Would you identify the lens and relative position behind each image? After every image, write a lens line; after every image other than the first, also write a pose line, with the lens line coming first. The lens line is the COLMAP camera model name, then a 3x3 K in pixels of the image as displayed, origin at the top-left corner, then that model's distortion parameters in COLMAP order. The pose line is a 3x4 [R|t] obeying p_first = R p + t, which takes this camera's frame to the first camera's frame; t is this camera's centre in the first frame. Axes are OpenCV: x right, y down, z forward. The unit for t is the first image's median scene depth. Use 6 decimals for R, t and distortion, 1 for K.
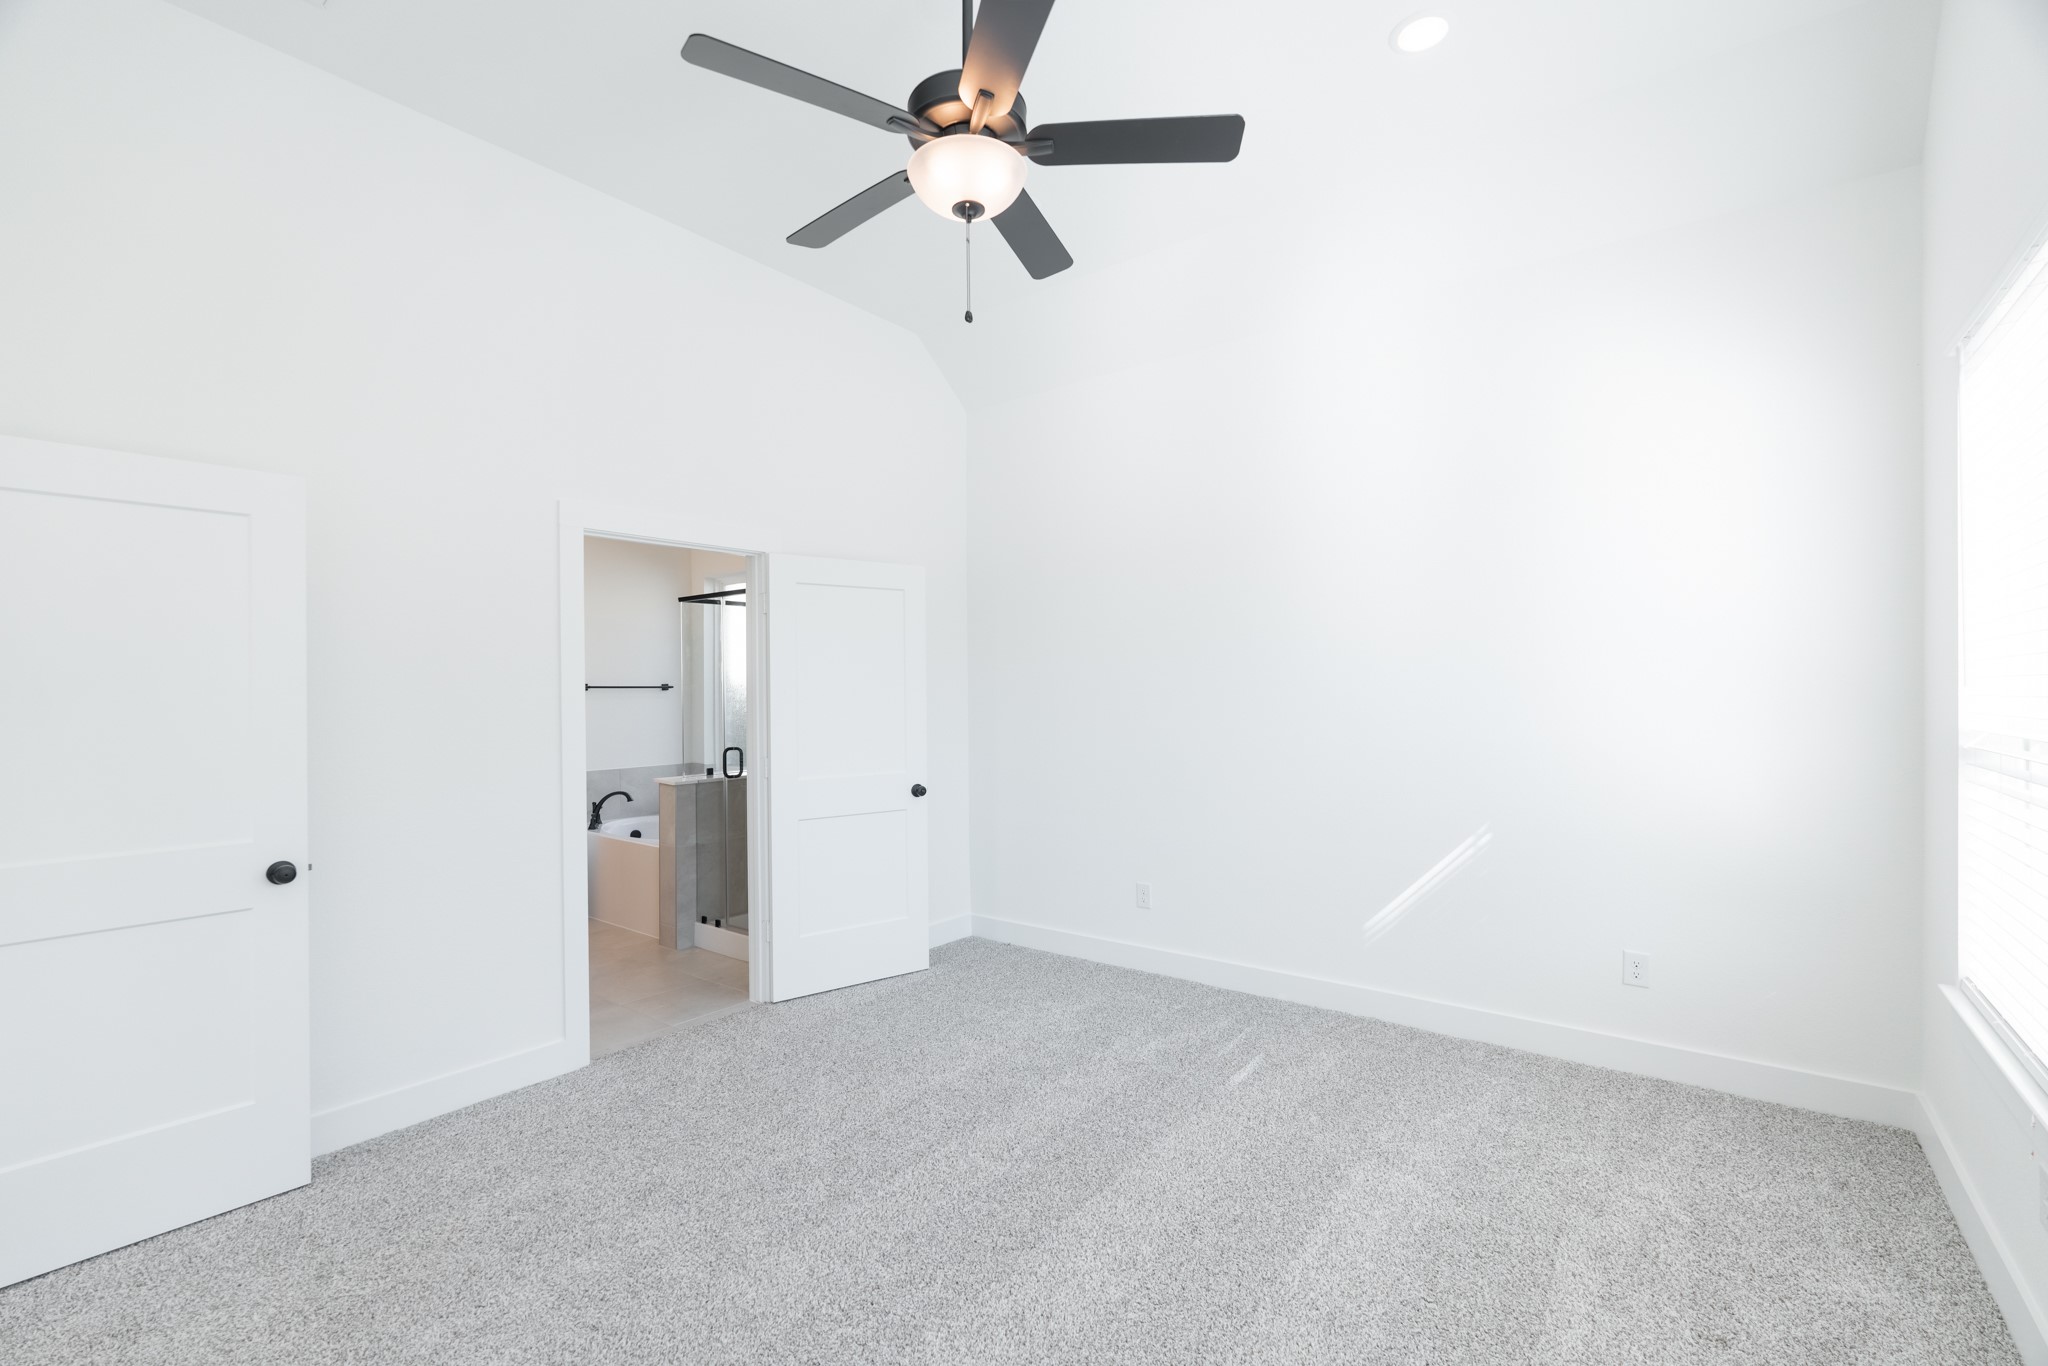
lens RADIAL K [[895.9, 0, 1020.2], [0, 895.9, 688.4], [0, 0, 1]] dist [-0.008586, 0.000071]
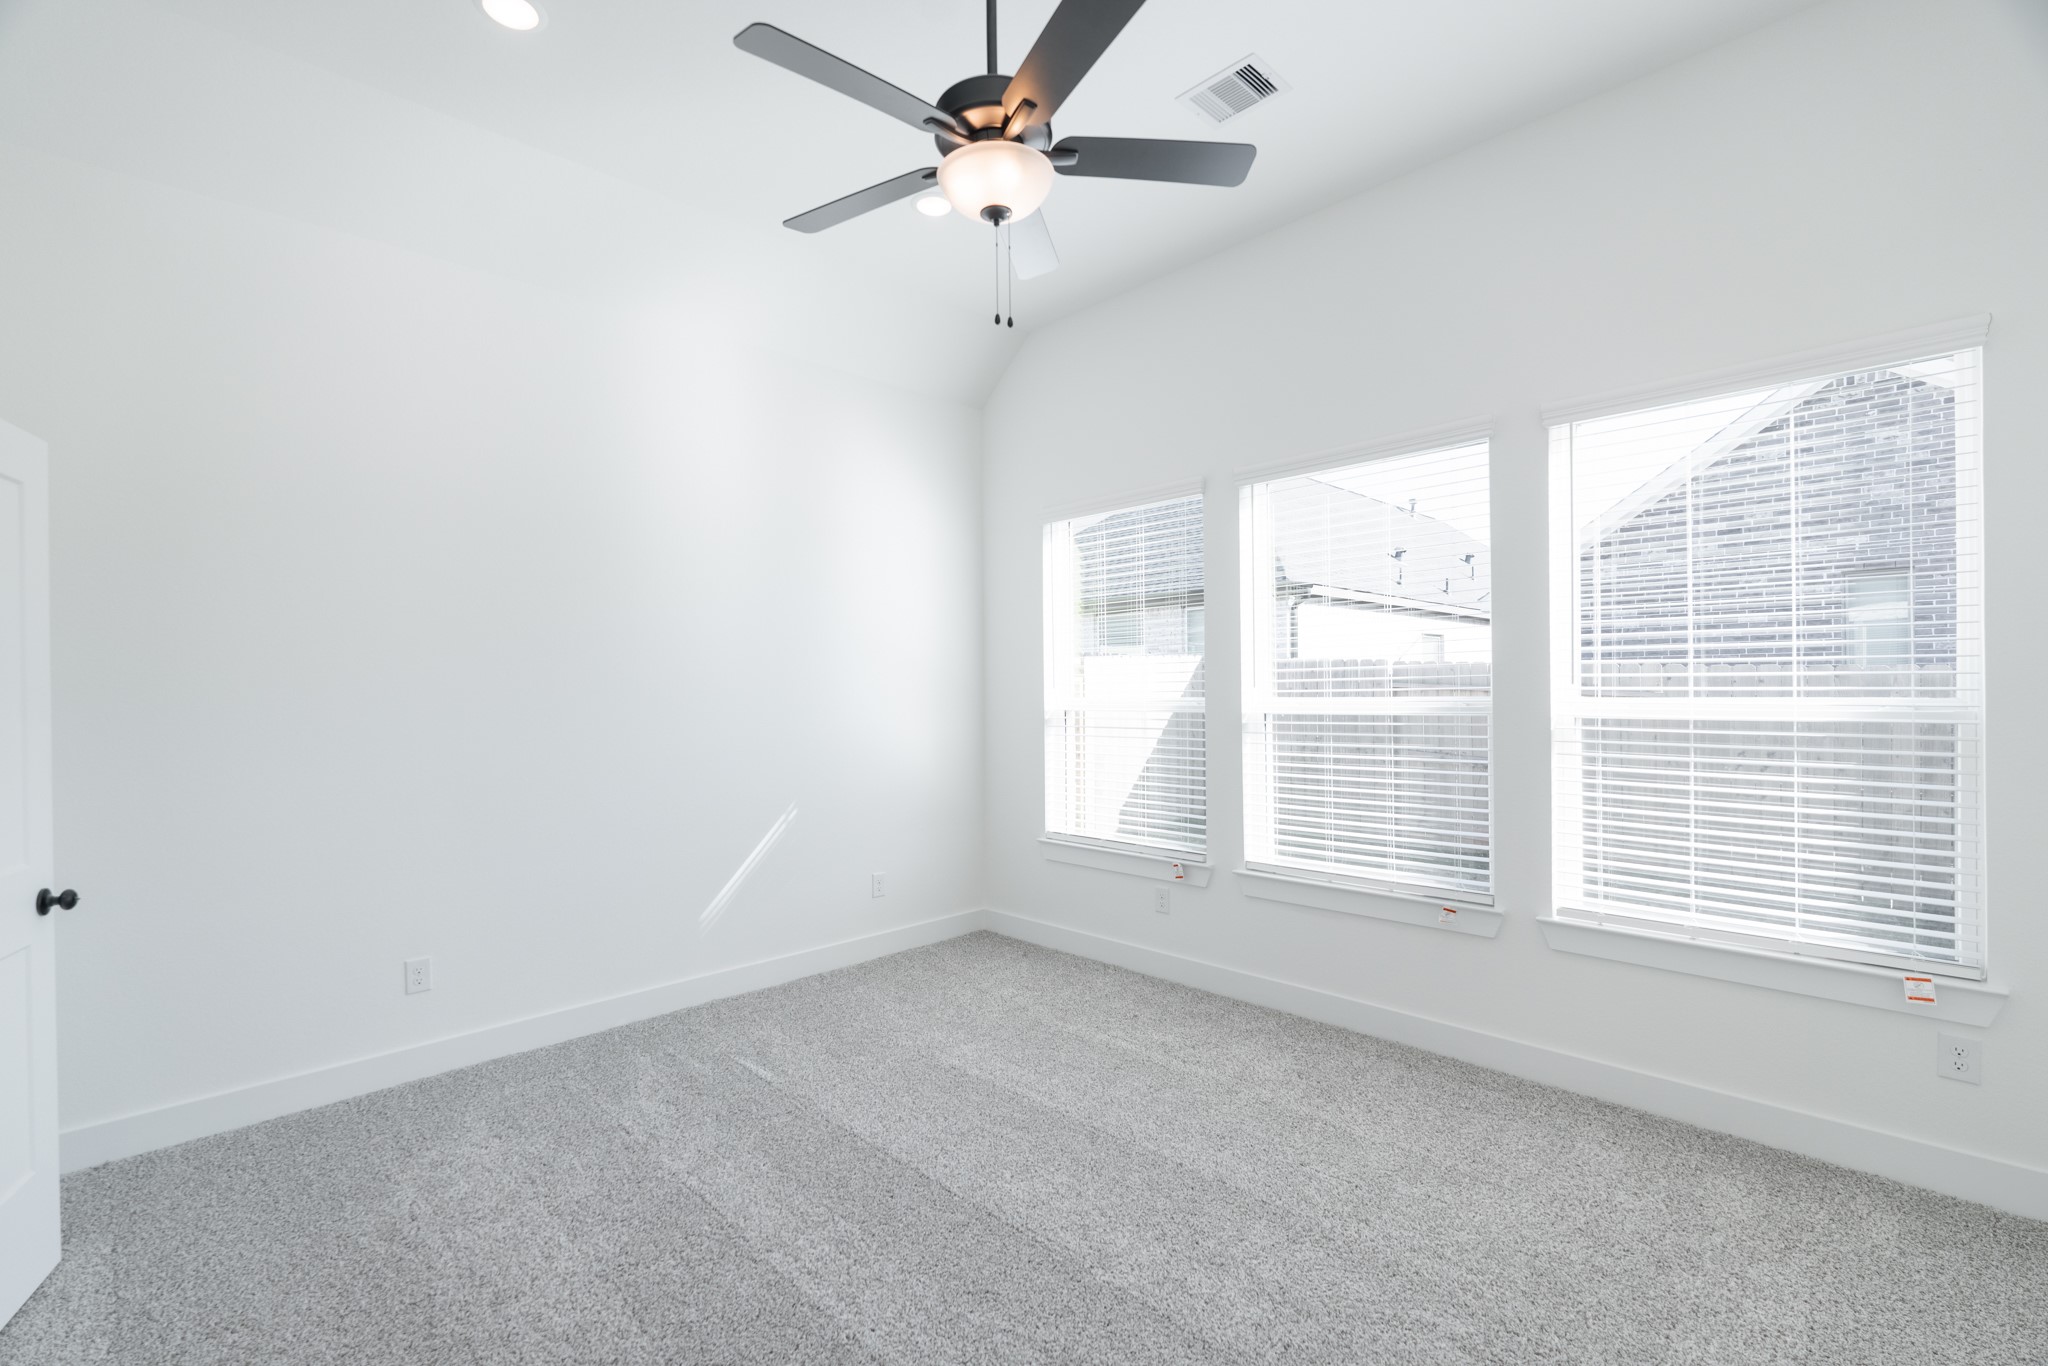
lens RADIAL K [[895.9, 0, 1020.2], [0, 895.9, 688.4], [0, 0, 1]] dist [-0.008586, 0.000071]
pose [[0.138052, 0.007212, 0.990399, -0.657671], [0.009948, 0.999913, -0.008668, 0.009261], [-0.990375, 0.011049, 0.137968, 0.518494]]
